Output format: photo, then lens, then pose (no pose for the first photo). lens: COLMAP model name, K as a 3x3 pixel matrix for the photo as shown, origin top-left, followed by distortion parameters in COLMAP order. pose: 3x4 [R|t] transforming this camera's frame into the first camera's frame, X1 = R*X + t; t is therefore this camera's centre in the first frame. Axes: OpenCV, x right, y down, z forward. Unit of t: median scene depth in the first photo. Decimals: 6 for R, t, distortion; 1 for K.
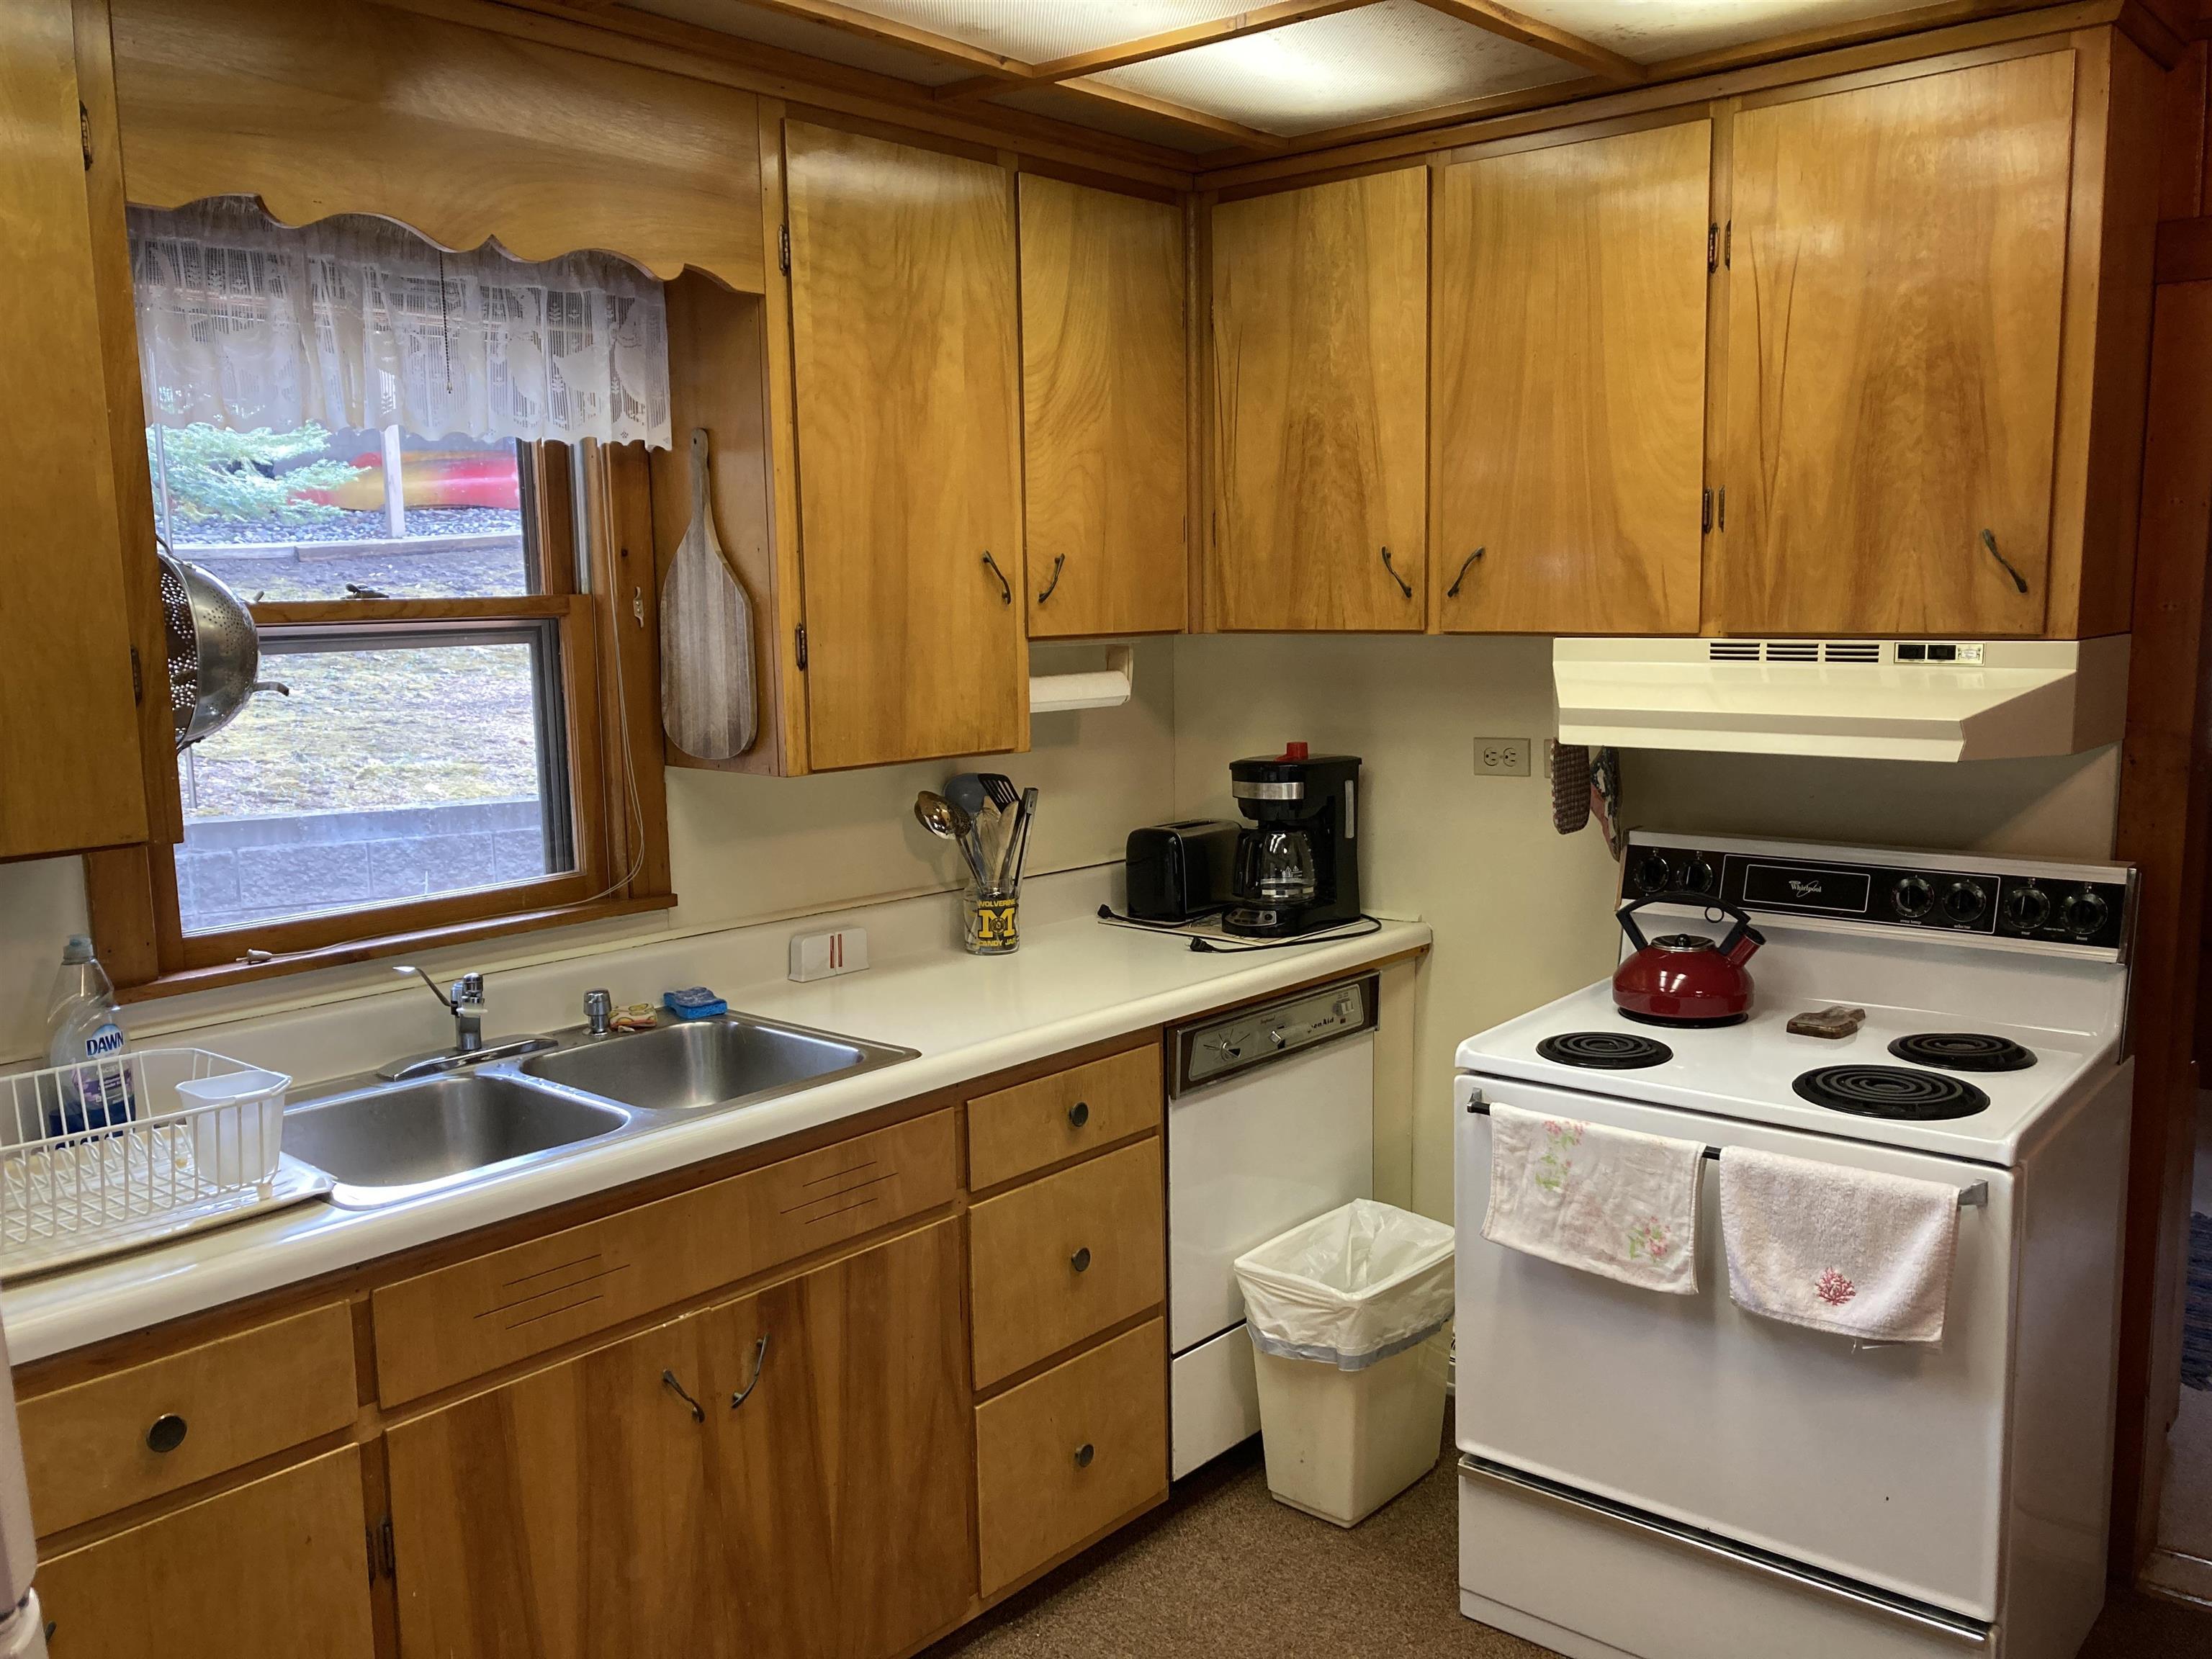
lens RADIAL K [[1768.6, 0, 1132.0], [0, 1768.6, 834.0], [0, 0, 1]] dist [0.062667, -0.134734]
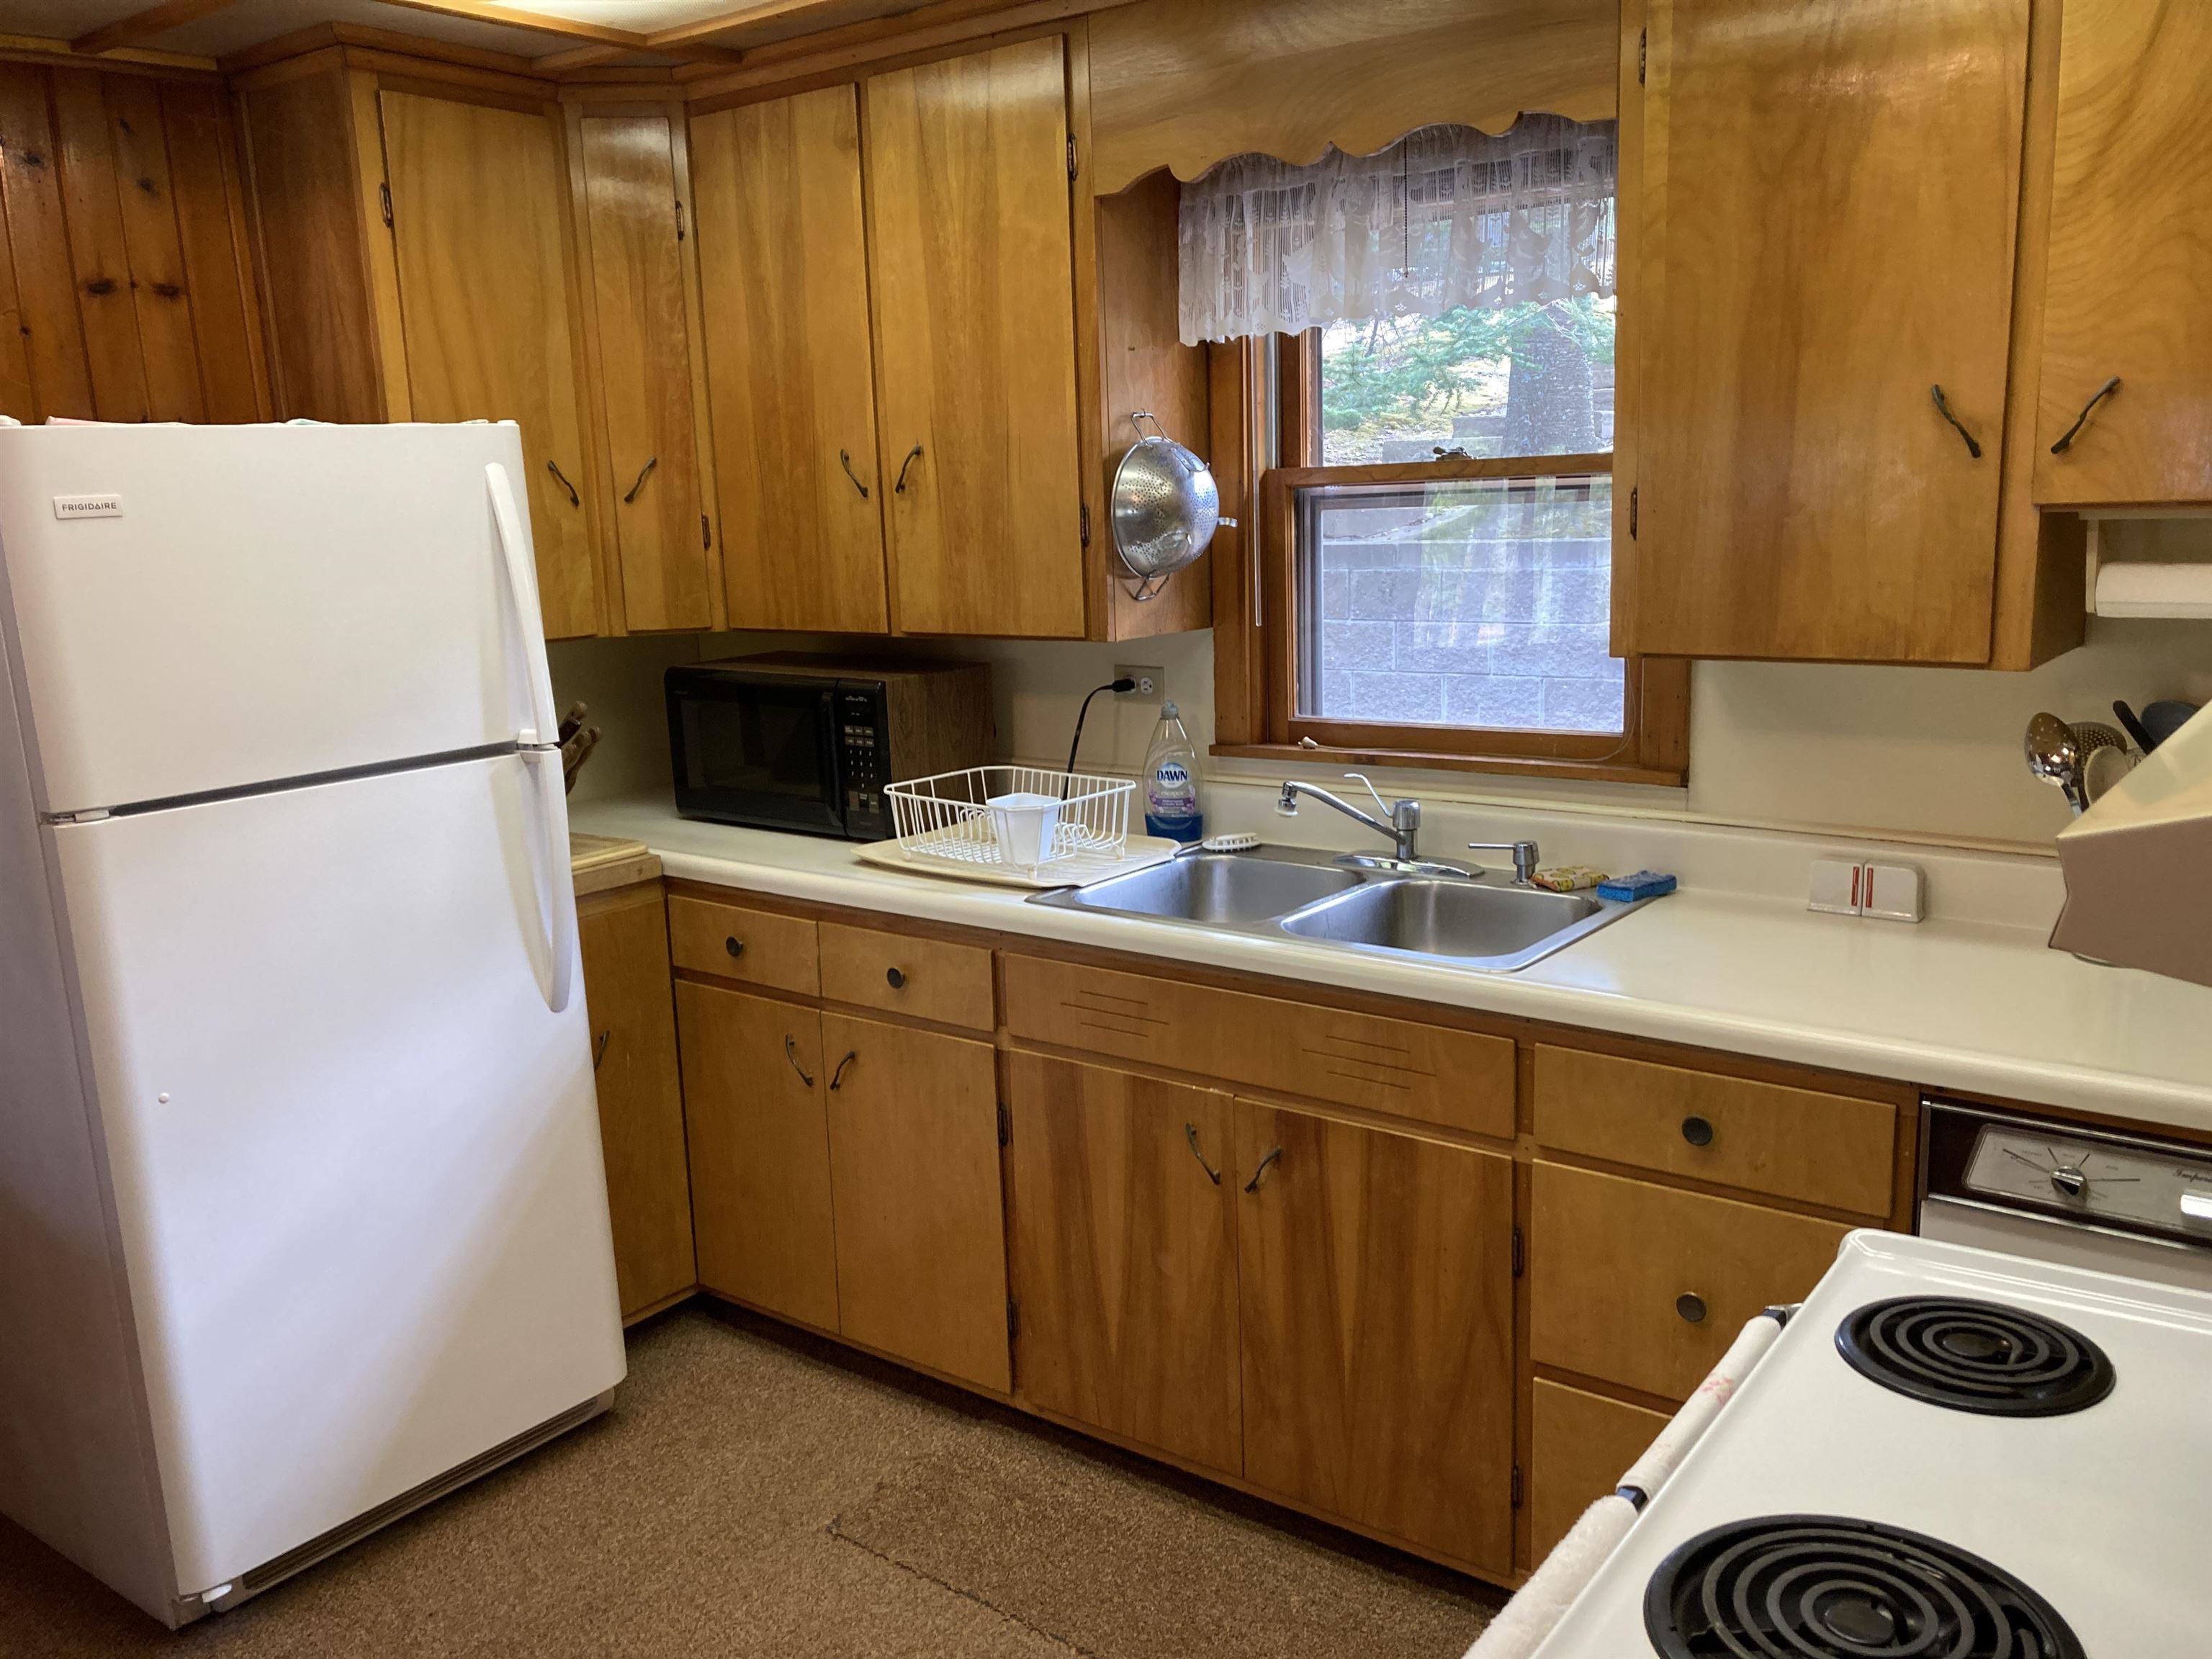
lens RADIAL K [[1768.6, 0, 1132.0], [0, 1768.6, 834.0], [0, 0, 1]] dist [0.062667, -0.134734]
pose [[0.053774, 0.204239, -0.977443, 0.725076], [-0.098037, 0.975210, 0.198379, -0.103926], [0.993729, 0.085158, 0.072464, 0.713111]]
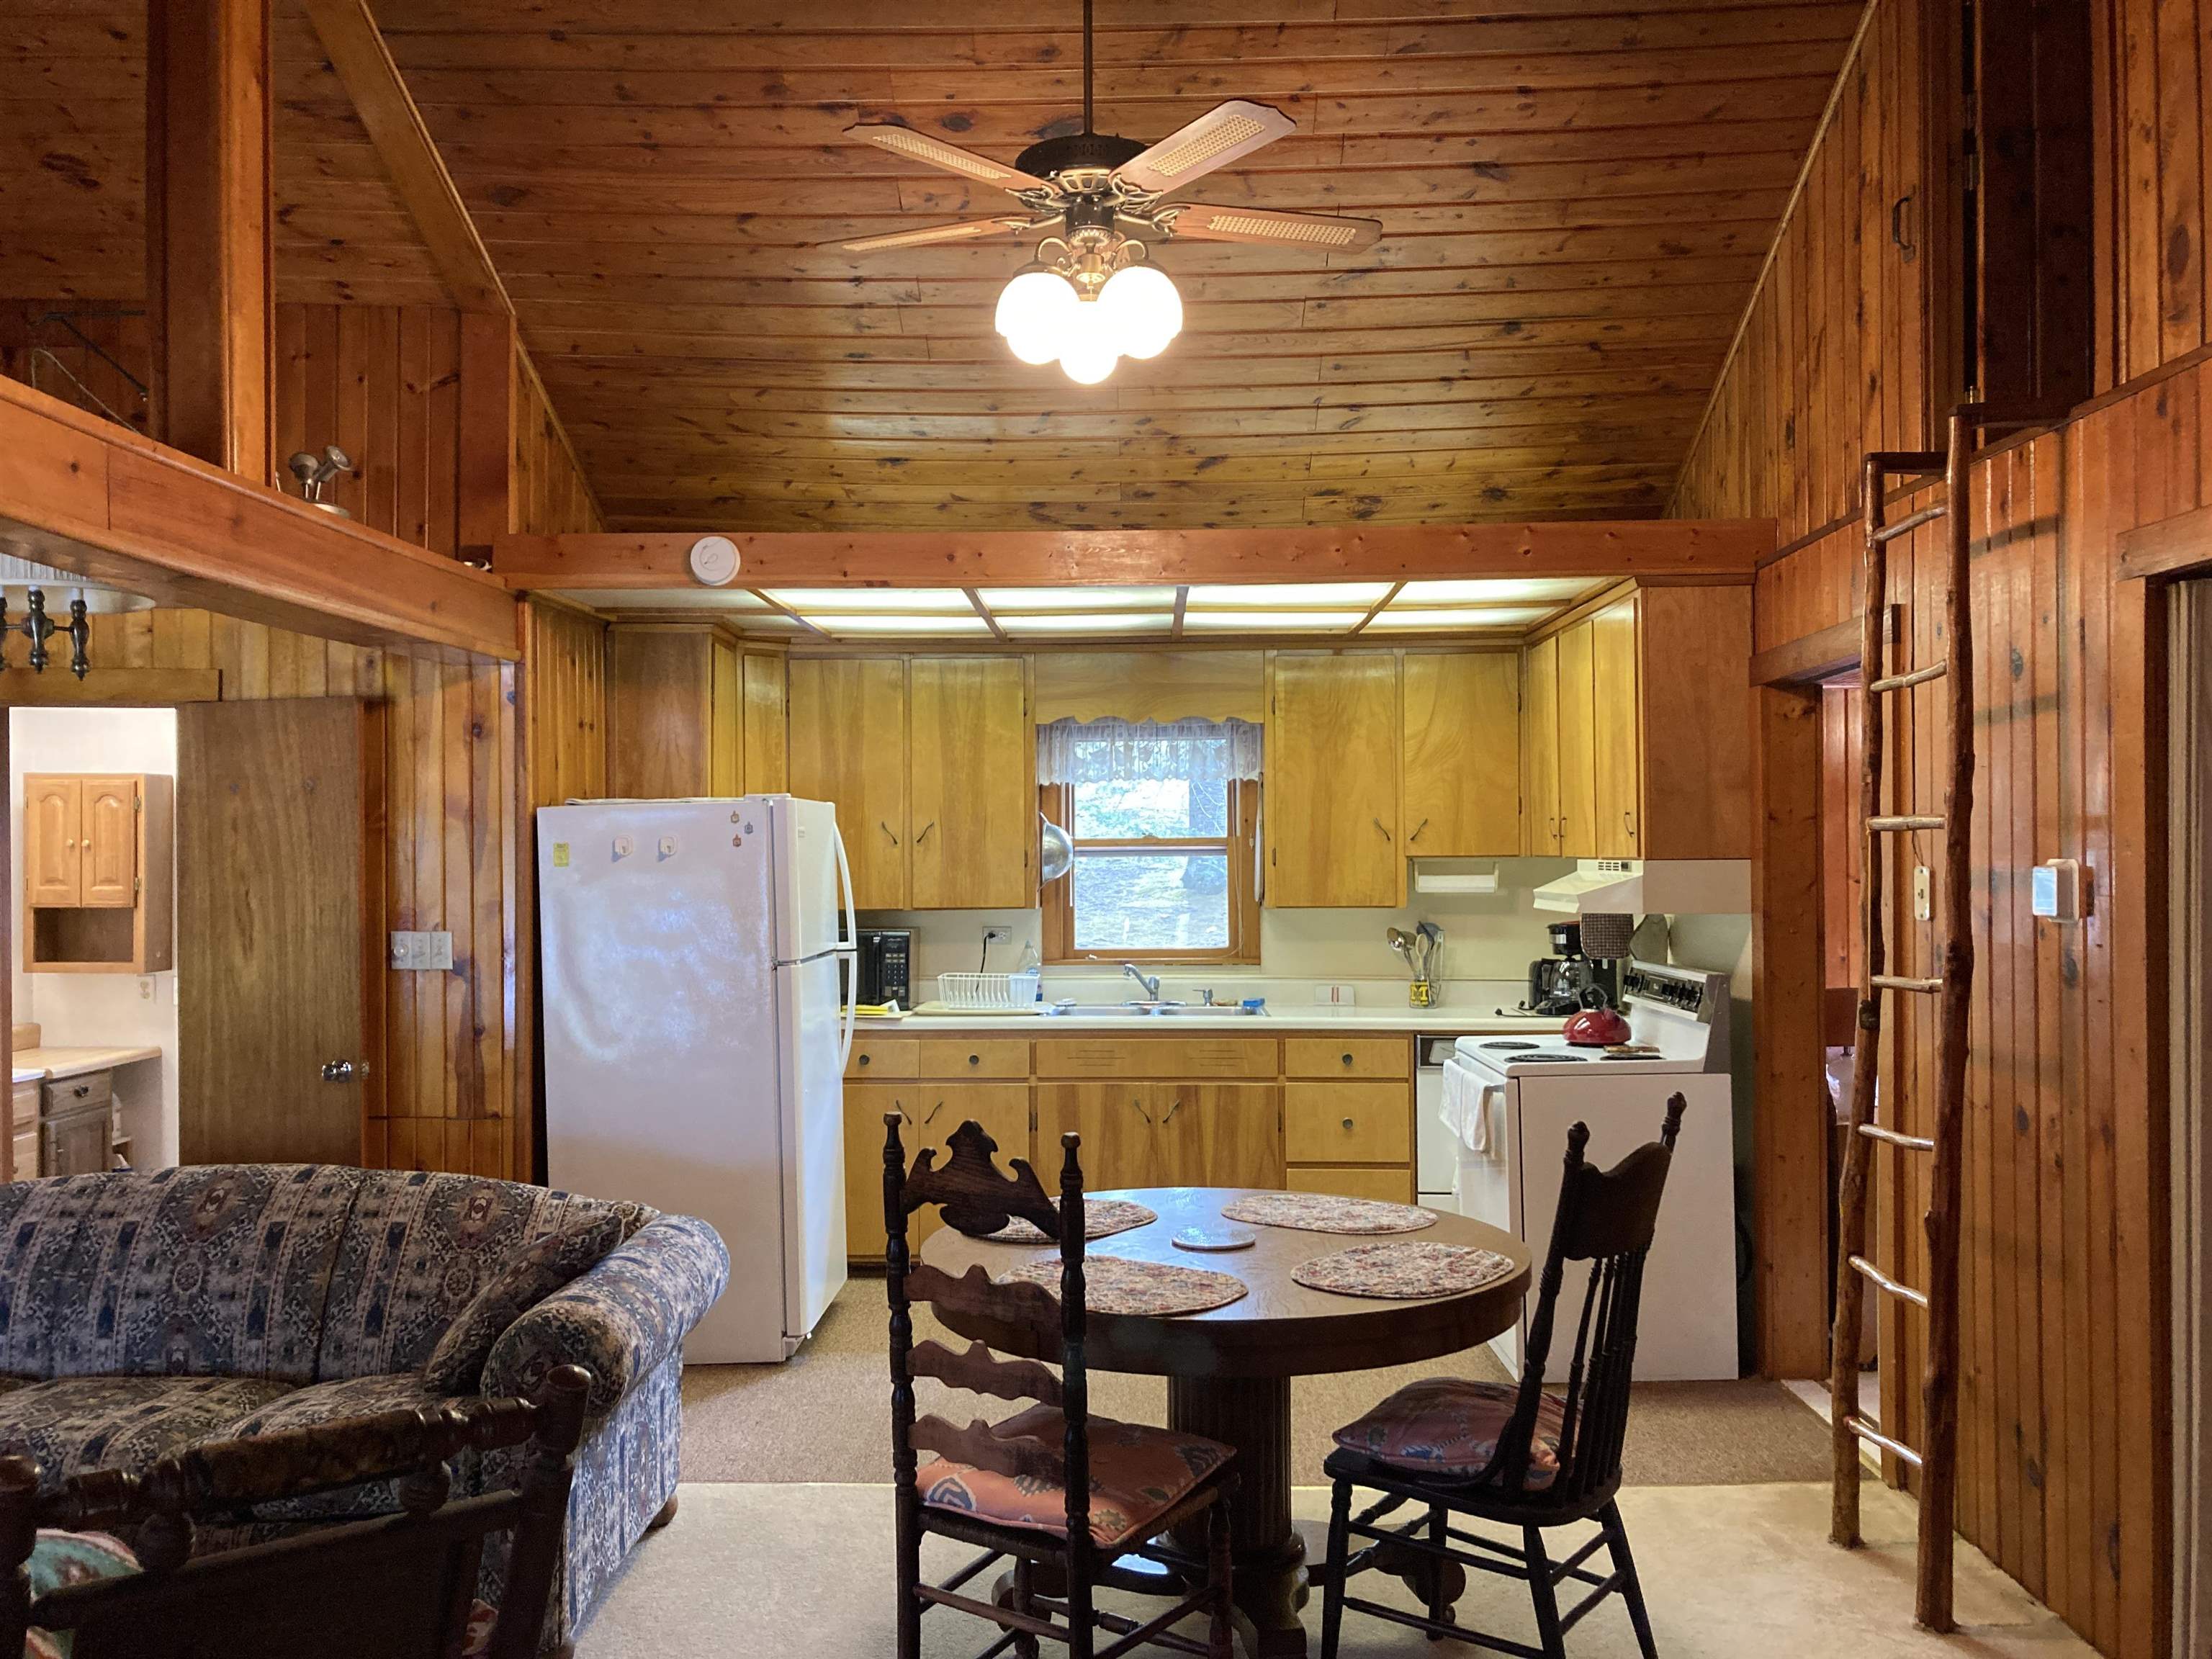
lens RADIAL K [[1774.1, 0, 1106.0], [0, 1774.1, 829.5], [0, 0, 1]] dist [0.009881, 0.010051]
pose [[0.620131, 0.000996, -0.784498, 1.669287], [-0.107257, 0.990716, -0.083527, 0.092047], [0.777131, 0.135941, 0.614481, -0.748739]]
